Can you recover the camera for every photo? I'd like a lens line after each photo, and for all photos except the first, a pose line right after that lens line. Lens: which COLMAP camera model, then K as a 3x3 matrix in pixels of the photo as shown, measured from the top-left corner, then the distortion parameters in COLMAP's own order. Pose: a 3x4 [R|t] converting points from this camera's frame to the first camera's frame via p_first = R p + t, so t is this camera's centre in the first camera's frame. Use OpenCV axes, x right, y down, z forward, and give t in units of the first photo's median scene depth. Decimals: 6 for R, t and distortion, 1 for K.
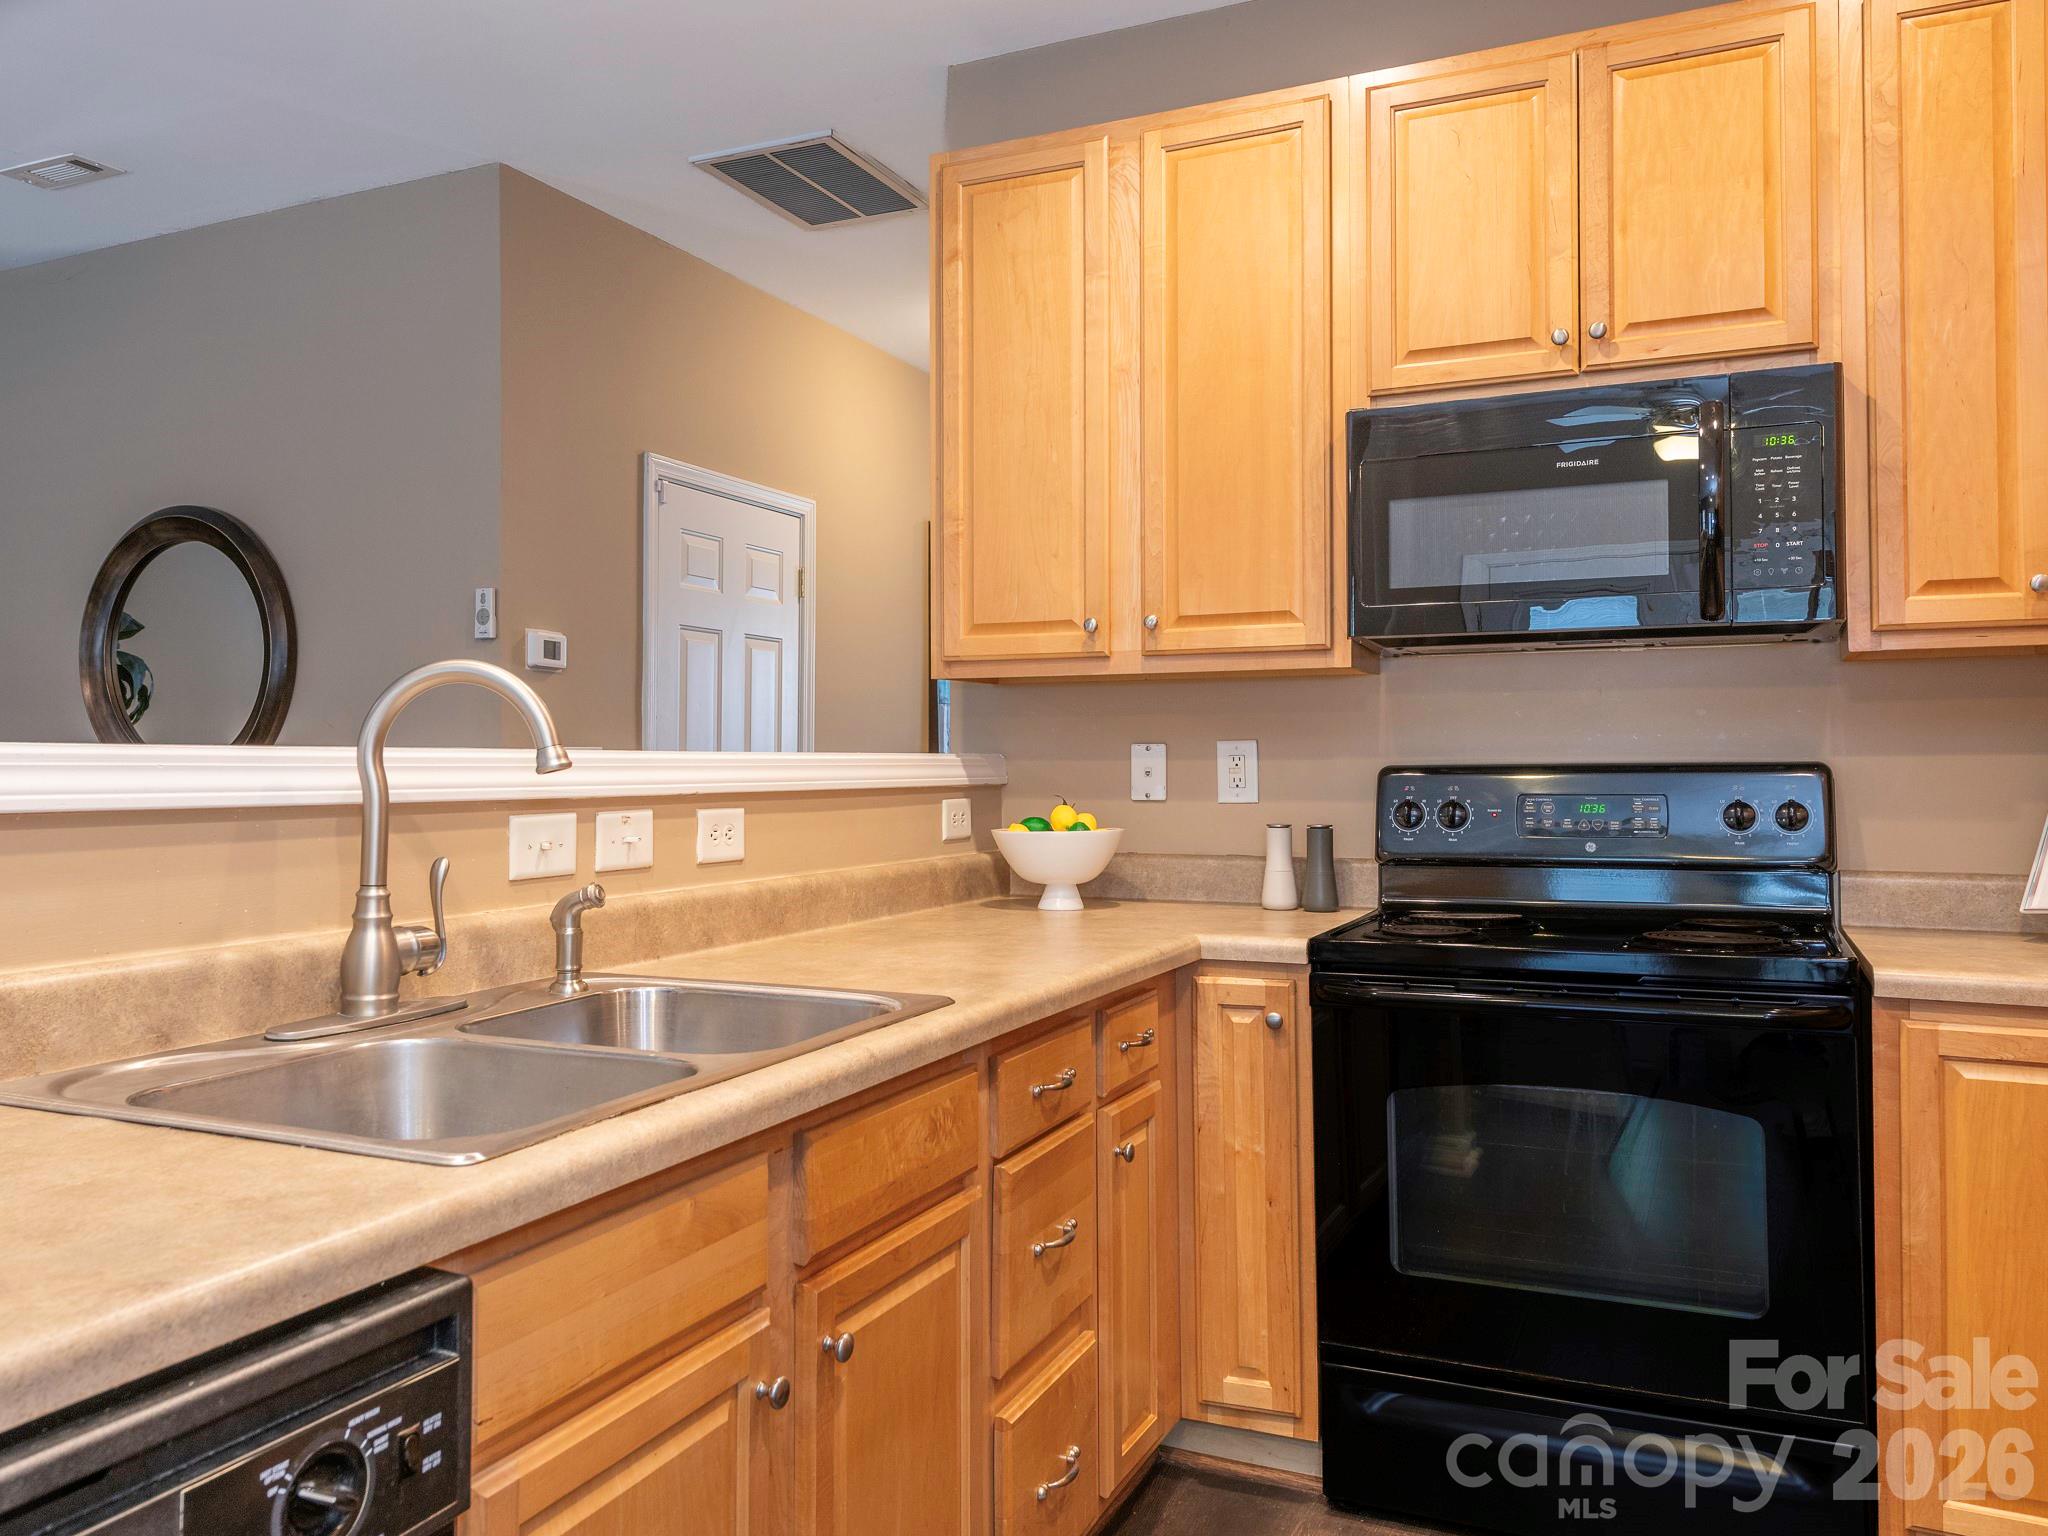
lens RADIAL K [[1506.2, 0, 1007.9], [0, 1506.2, 752.6], [0, 0, 1]] dist [0.028962, -0.023914]
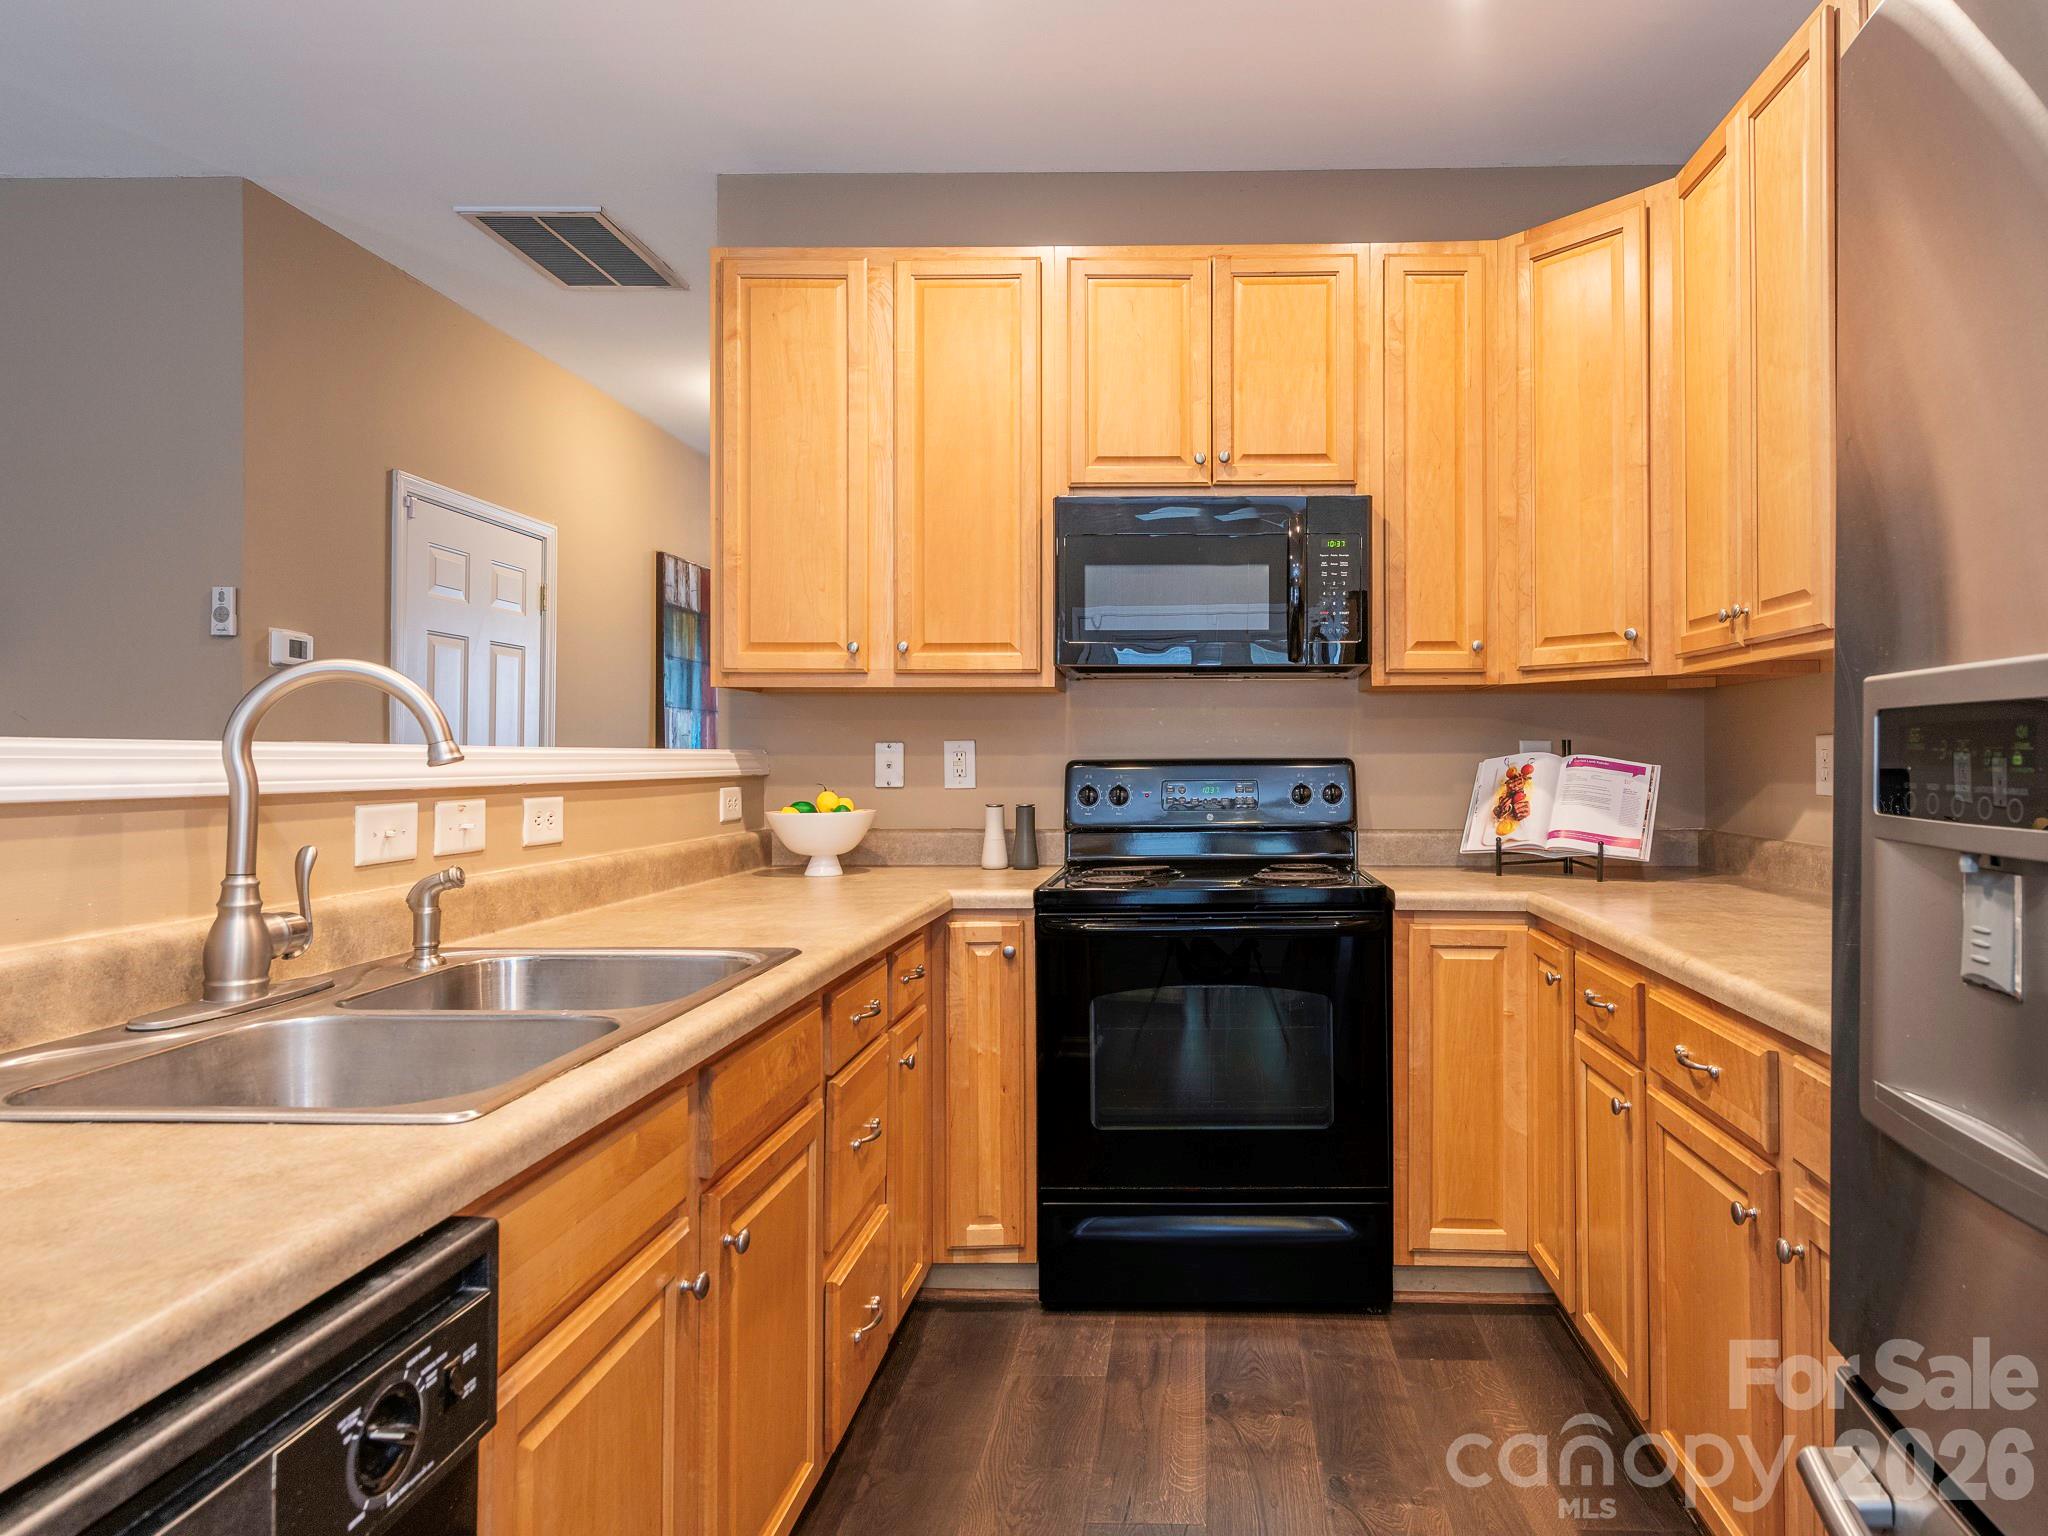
lens RADIAL K [[1219.0, 0, 1032.7], [0, 1219.0, 759.8], [0, 0, 1]] dist [0.018384, -0.015270]
pose [[0.914713, 0.001323, 0.404102, -0.244987], [-0.004963, 0.999956, 0.007960, -0.000030], [-0.404074, -0.009286, 0.914679, 0.013740]]
